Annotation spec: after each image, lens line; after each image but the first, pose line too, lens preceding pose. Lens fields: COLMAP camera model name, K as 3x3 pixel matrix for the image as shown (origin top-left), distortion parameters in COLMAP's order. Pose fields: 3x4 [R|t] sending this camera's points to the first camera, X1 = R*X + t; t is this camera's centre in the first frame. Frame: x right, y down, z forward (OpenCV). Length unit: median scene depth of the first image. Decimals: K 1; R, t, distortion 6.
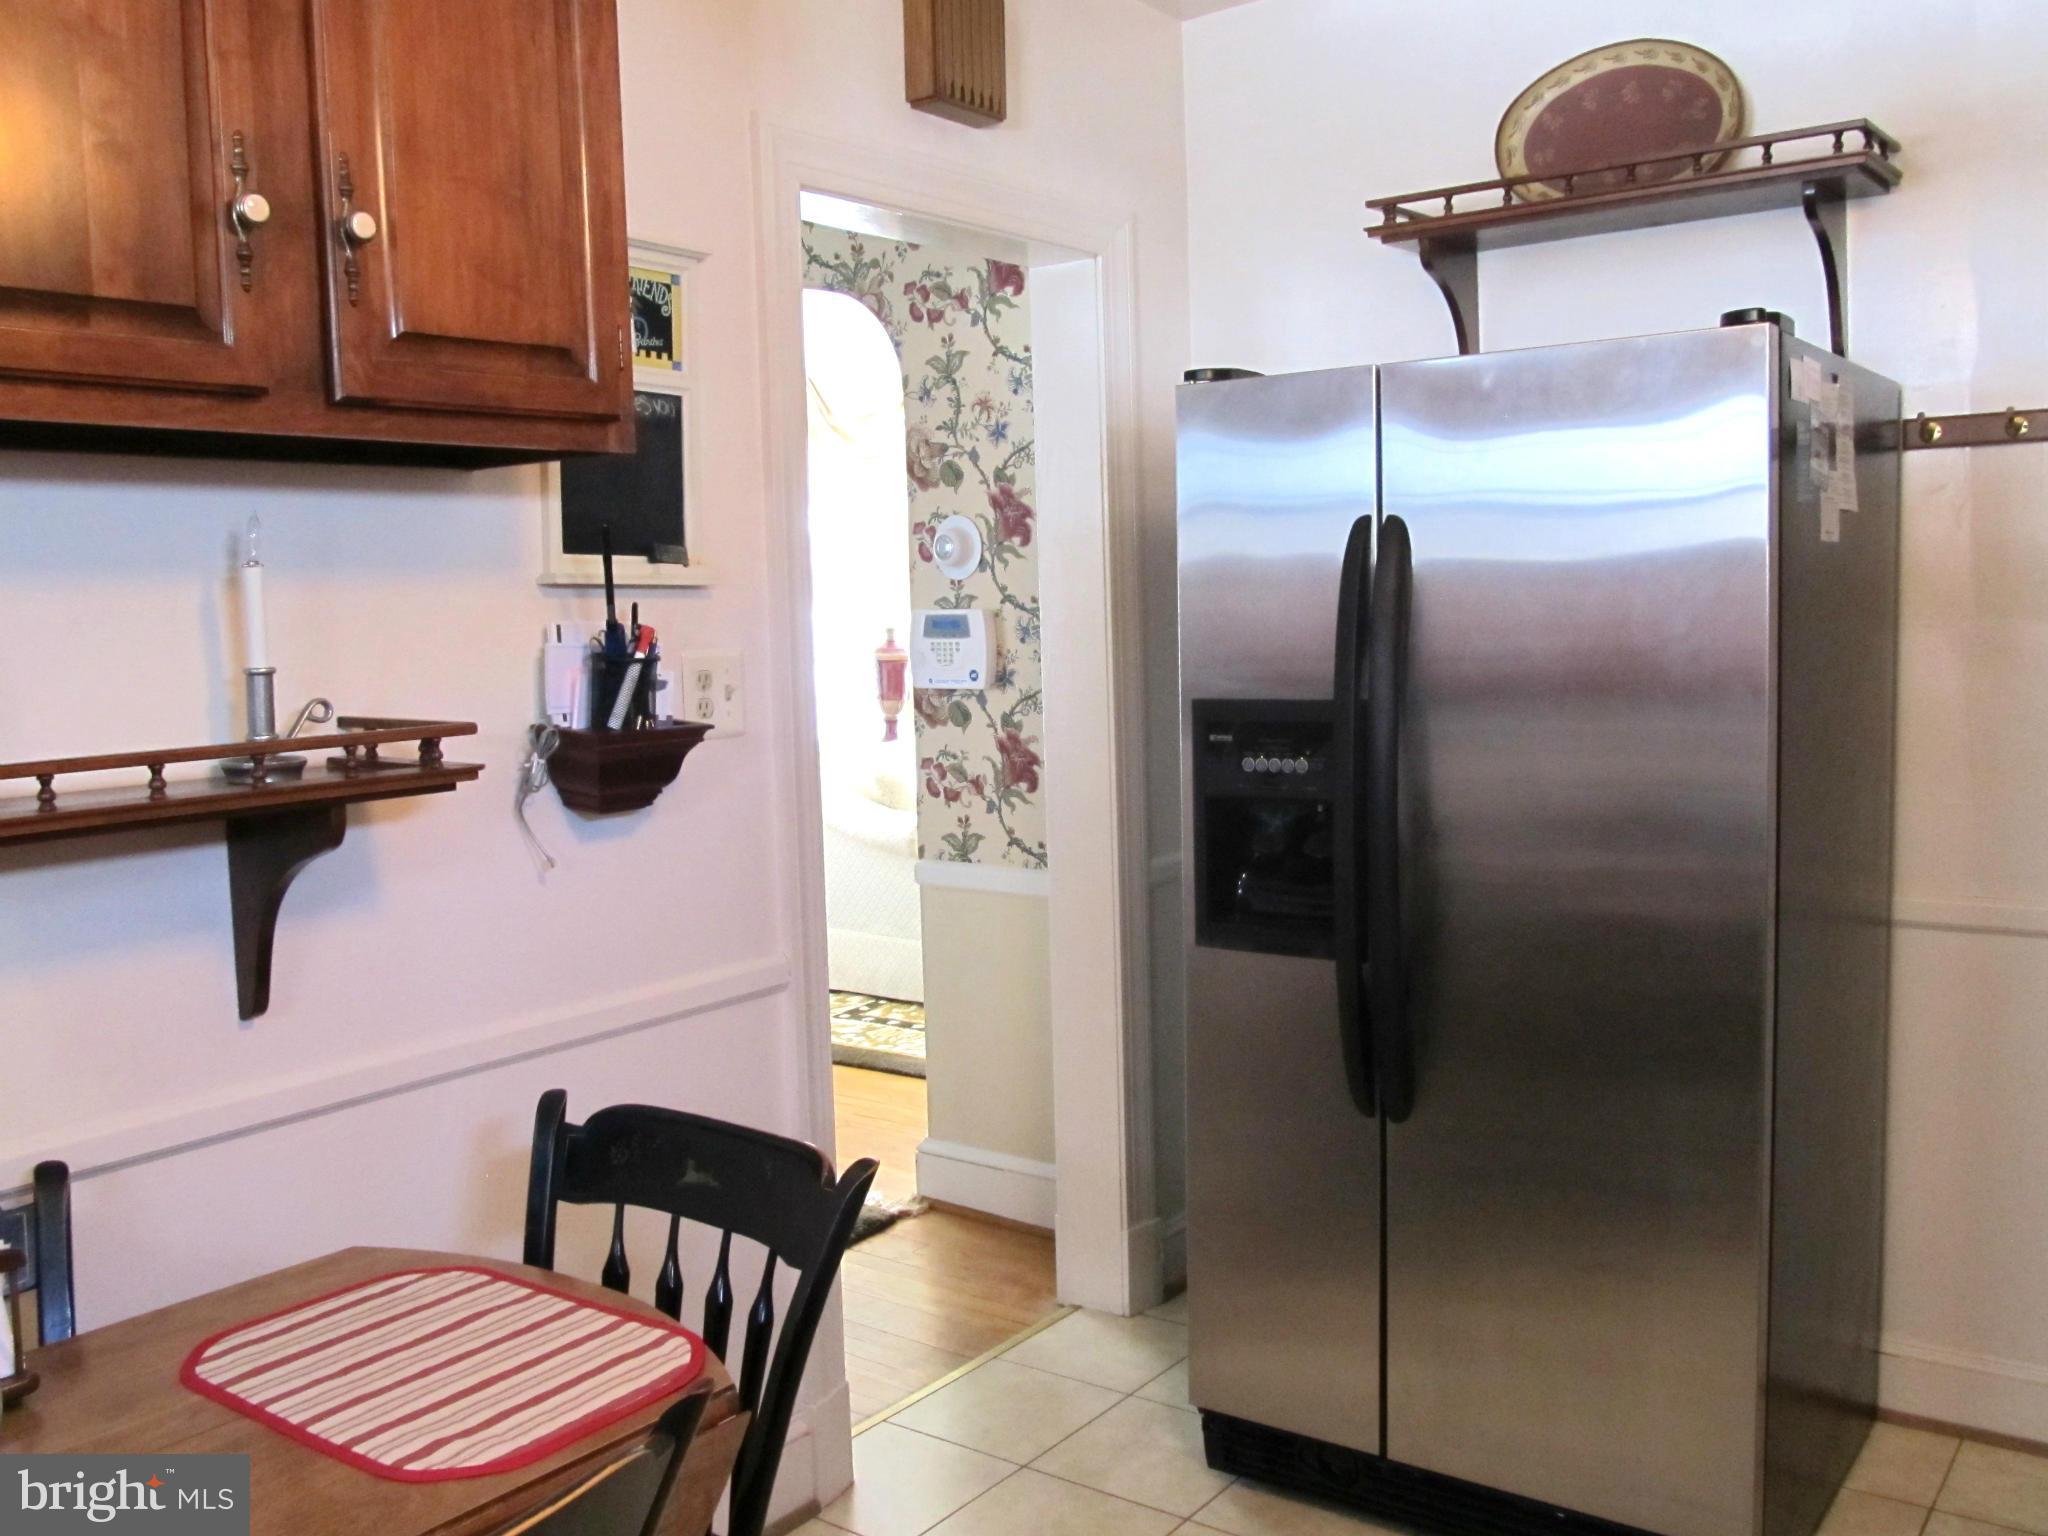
lens RADIAL K [[1694.7, 0, 1032.0], [0, 1694.7, 764.0], [0, 0, 1]] dist [-0.072259, 0.048200]
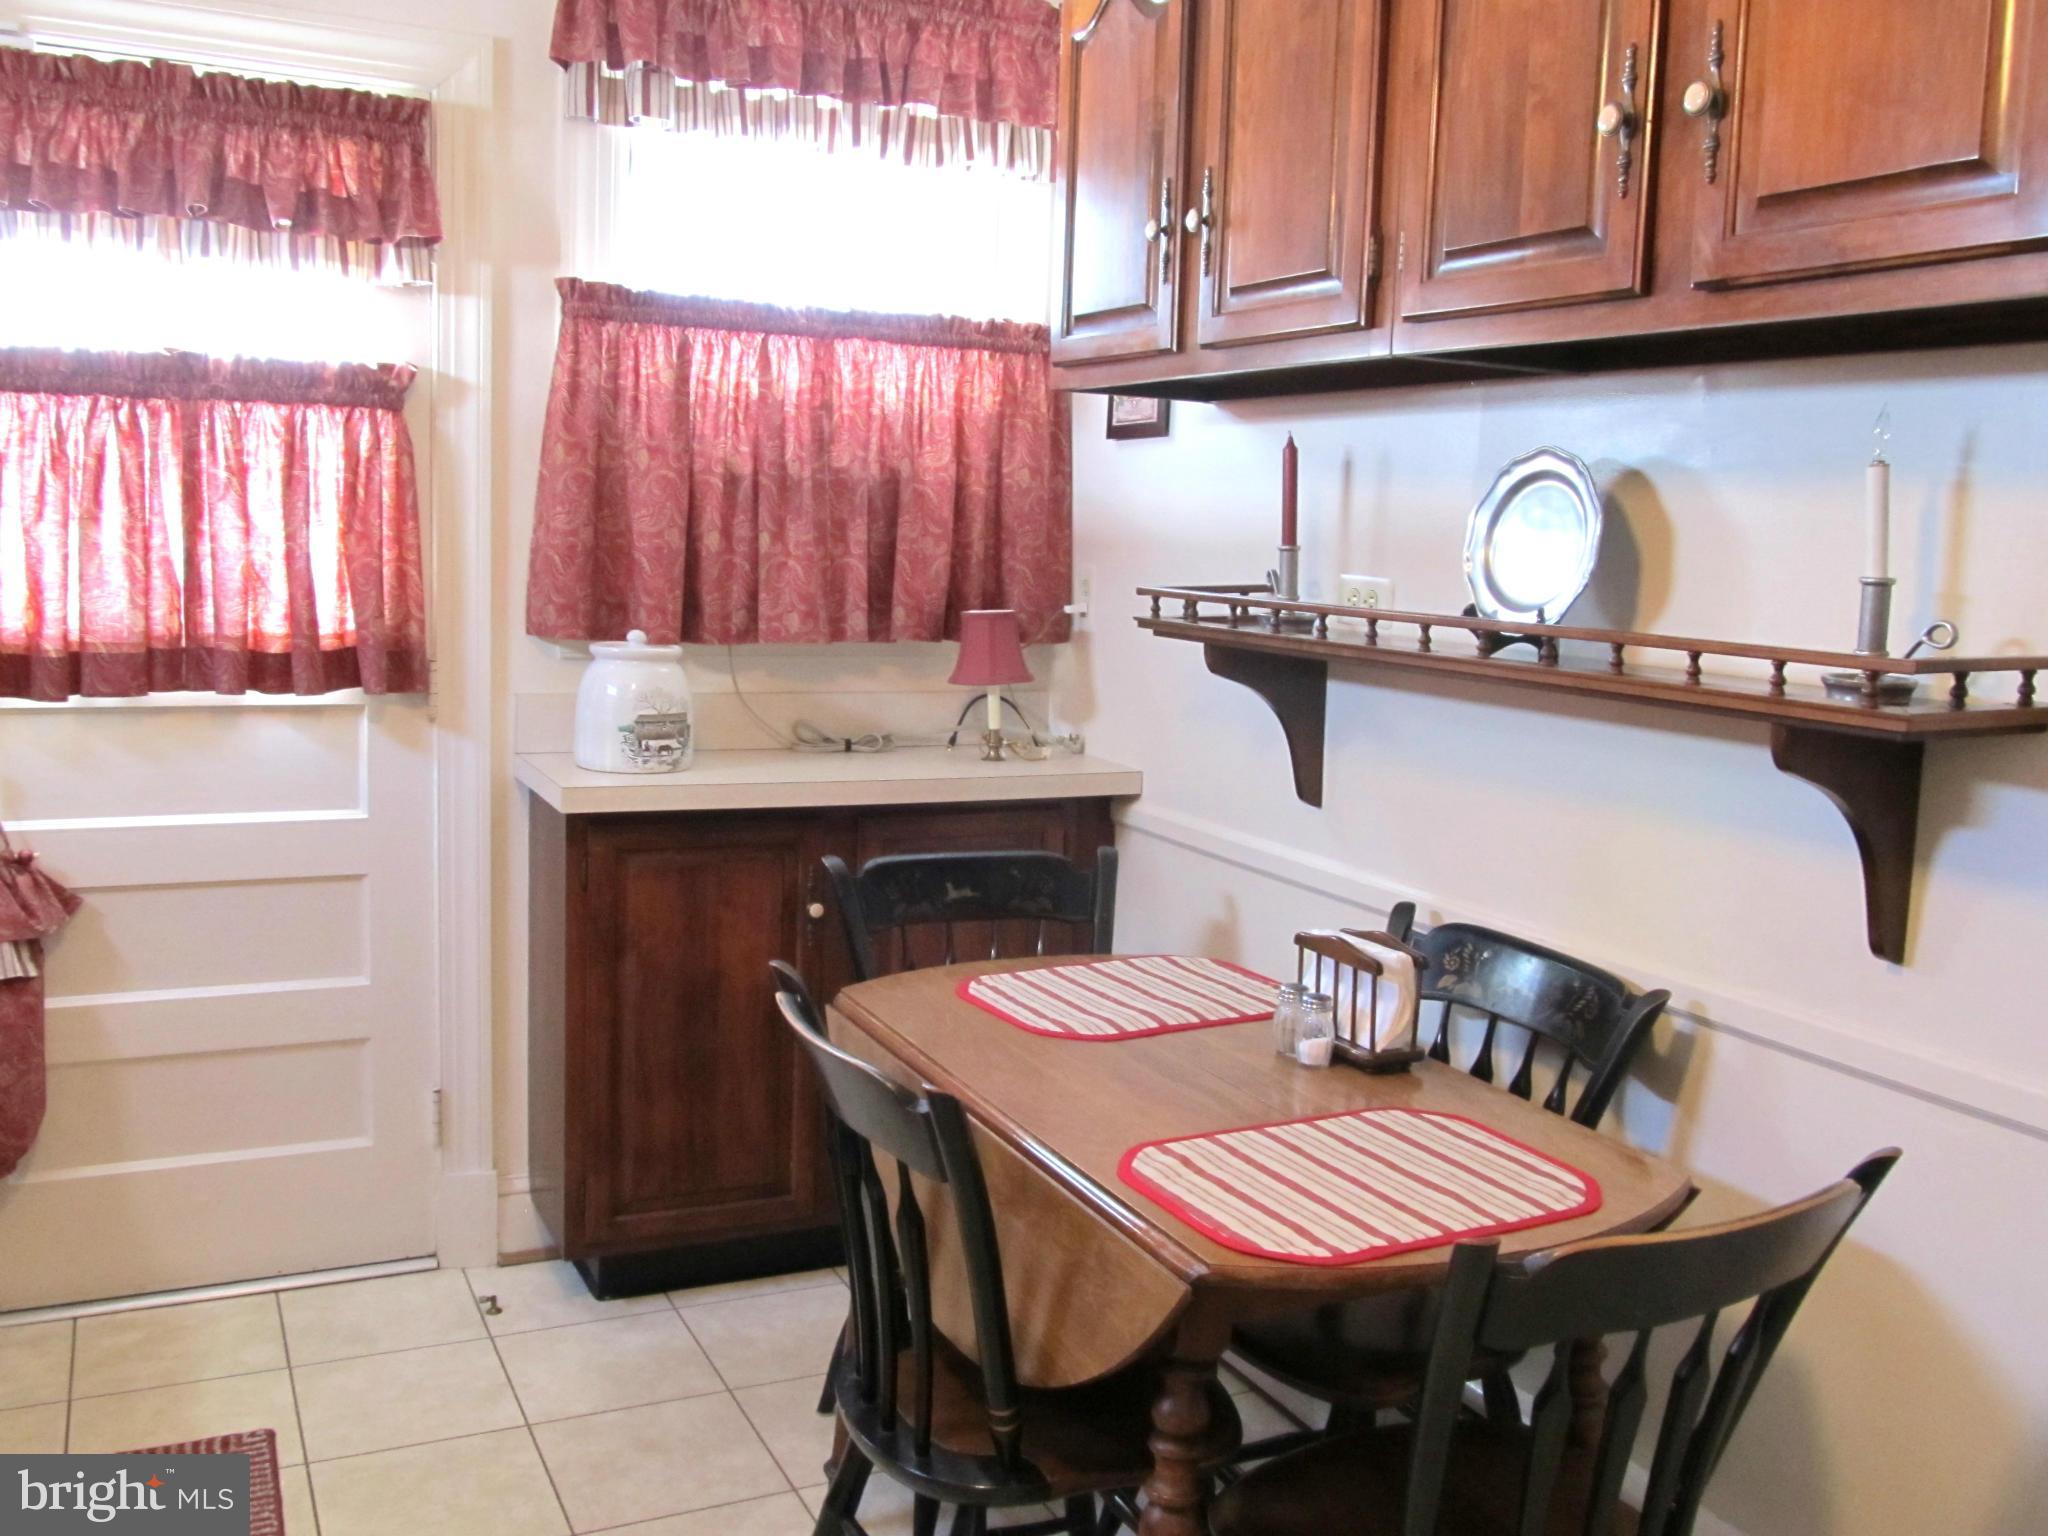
lens RADIAL K [[1775.4, 0, 1024.0], [0, 1775.4, 768.0], [0, 0, 1]] dist [-0.061210, 0.021267]
pose [[-0.446522, 0.140272, -0.883709, 0.739933], [-0.100285, 0.973567, 0.205208, -0.127830], [0.889135, 0.180253, -0.420652, 1.226252]]
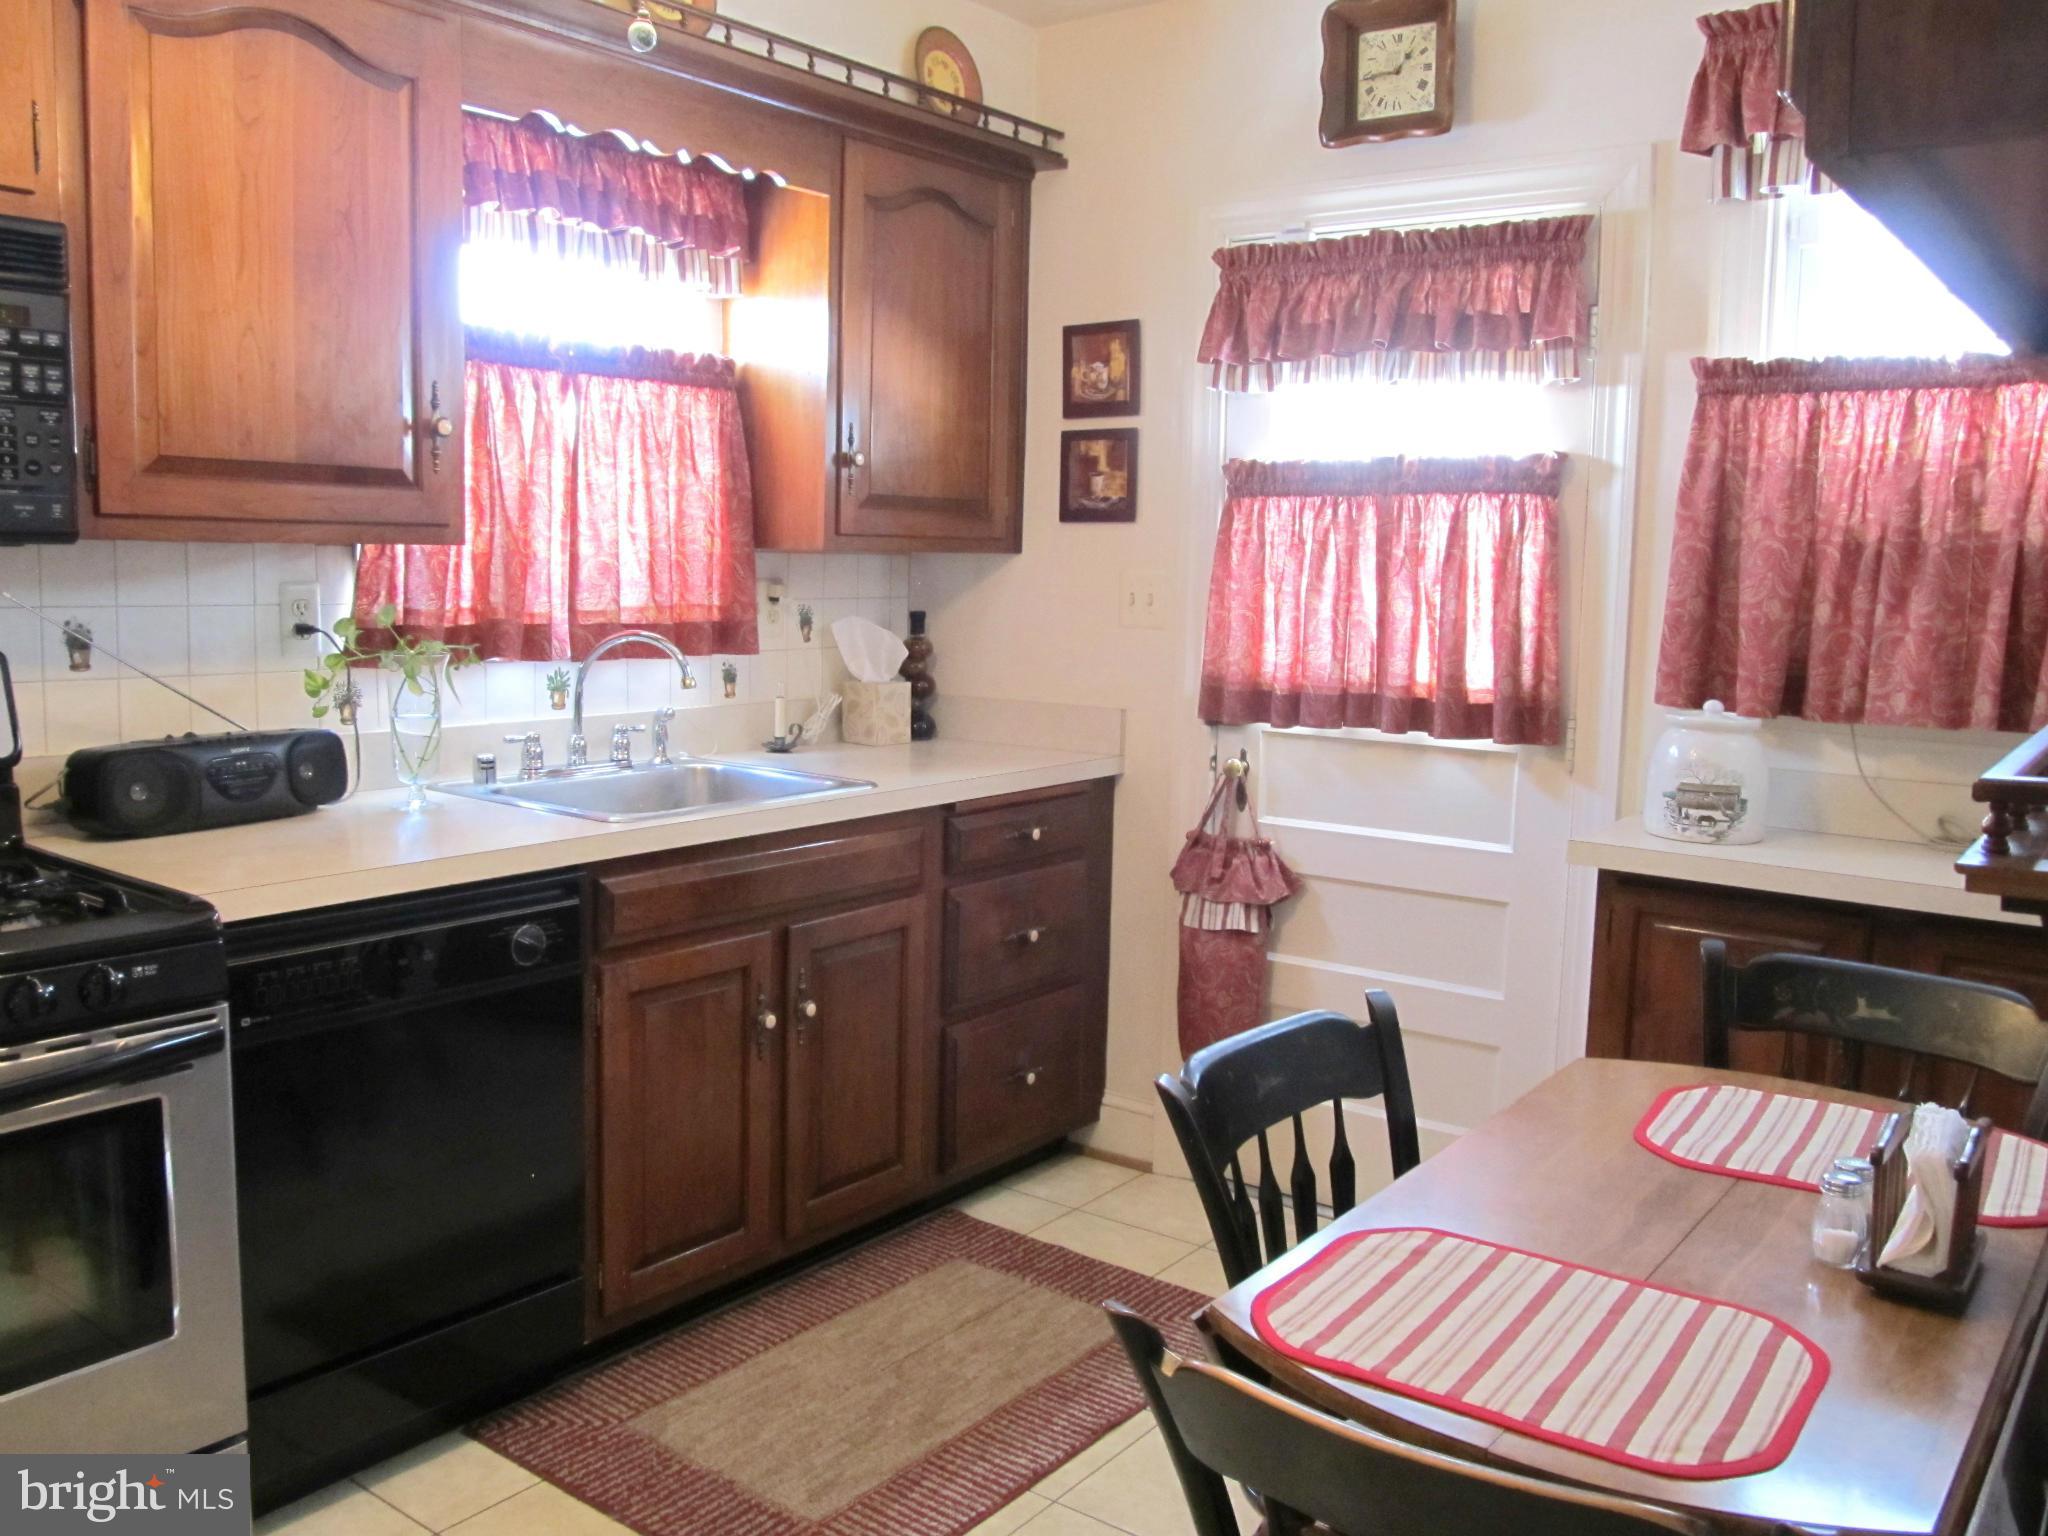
lens RADIAL K [[1694.7, 0, 1032.0], [0, 1694.7, 764.0], [0, 0, 1]] dist [-0.072259, 0.048200]
pose [[-0.999832, 0.017487, -0.005578, -0.065099], [0.015937, 0.977807, 0.208899, -0.163687], [0.009107, 0.208775, -0.977921, 1.830364]]
